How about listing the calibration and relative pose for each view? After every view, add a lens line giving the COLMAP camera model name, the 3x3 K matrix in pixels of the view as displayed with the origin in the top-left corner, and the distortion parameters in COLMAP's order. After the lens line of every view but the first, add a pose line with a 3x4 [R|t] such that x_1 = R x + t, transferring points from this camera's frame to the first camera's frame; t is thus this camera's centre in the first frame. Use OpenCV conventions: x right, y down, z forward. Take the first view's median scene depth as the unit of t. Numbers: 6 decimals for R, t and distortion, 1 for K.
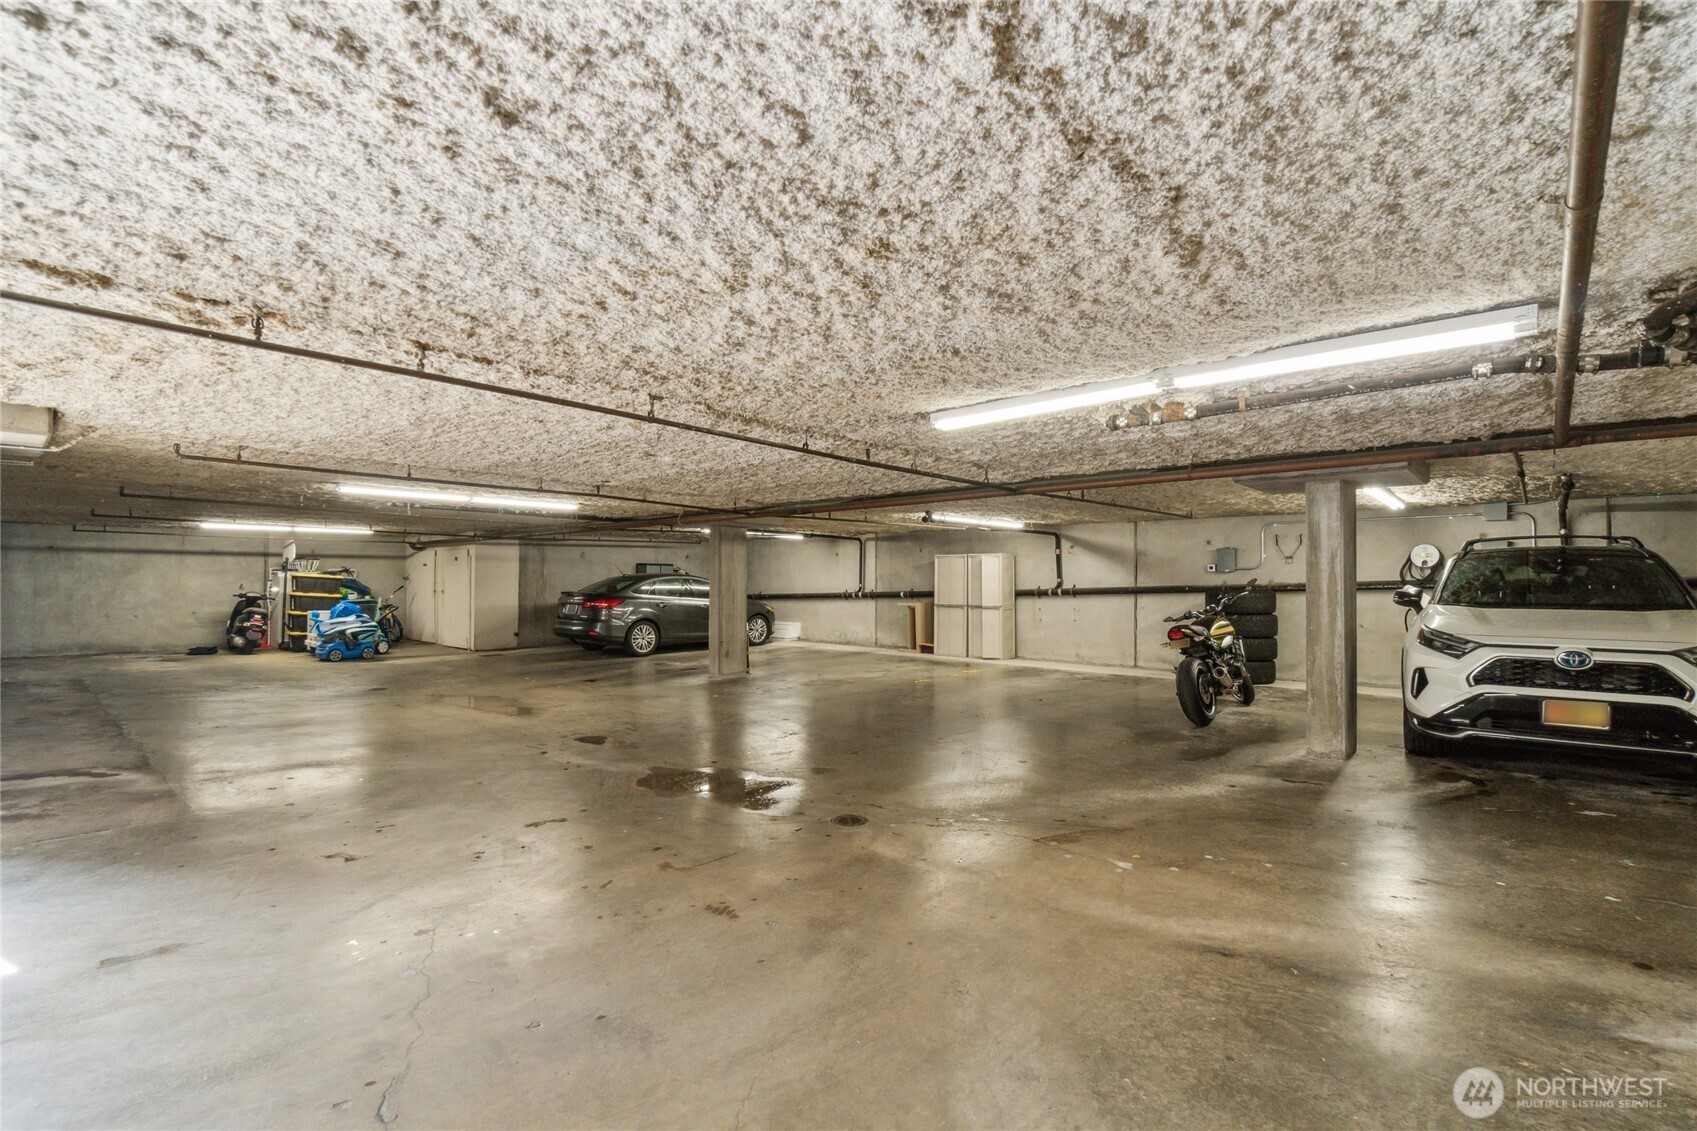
lens RADIAL K [[783.0, 0, 858.0], [0, 783.0, 589.9], [0, 0, 1]] dist [-0.002314, -0.000459]
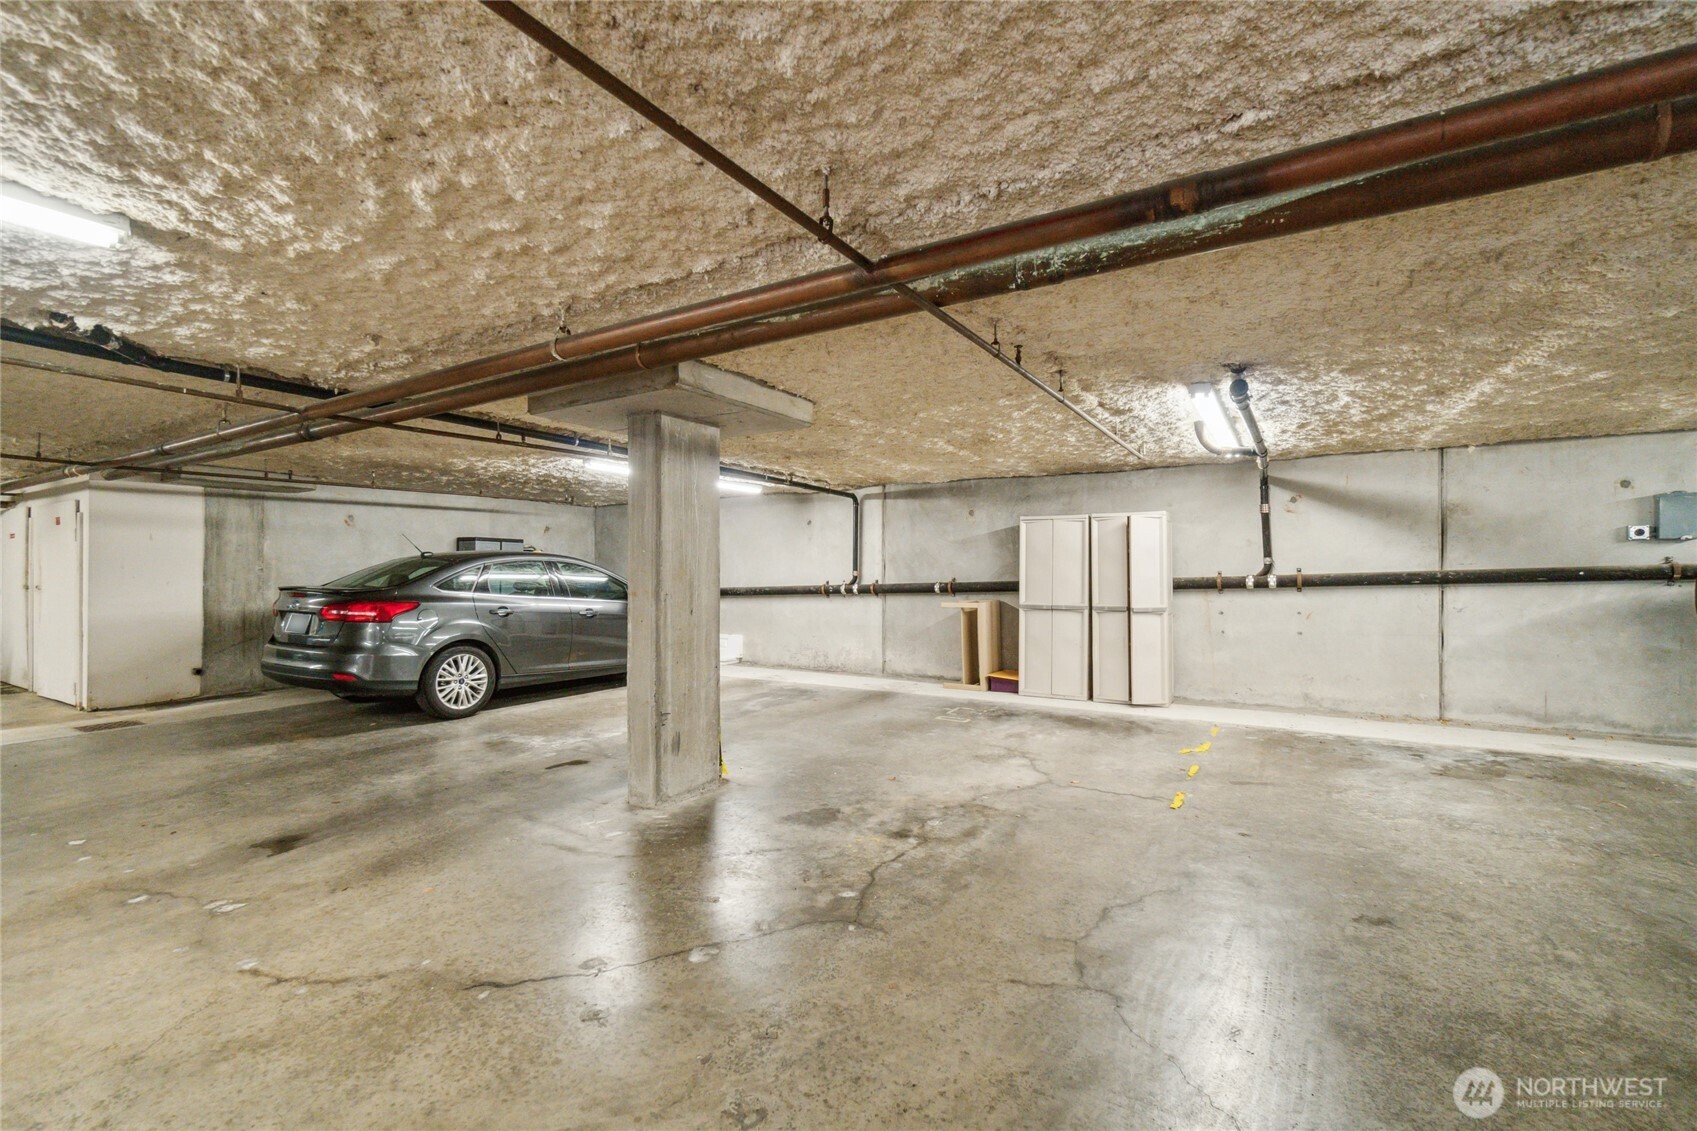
lens RADIAL K [[737.1, 0, 840.3], [0, 737.1, 583.1], [0, 0, 1]] dist [-0.001771, 0.000175]
pose [[0.984326, -0.005386, 0.176276, -0.118968], [0.005334, 0.999985, 0.000772, 0.001501], [-0.176278, 0.000180, 0.984340, 0.491596]]
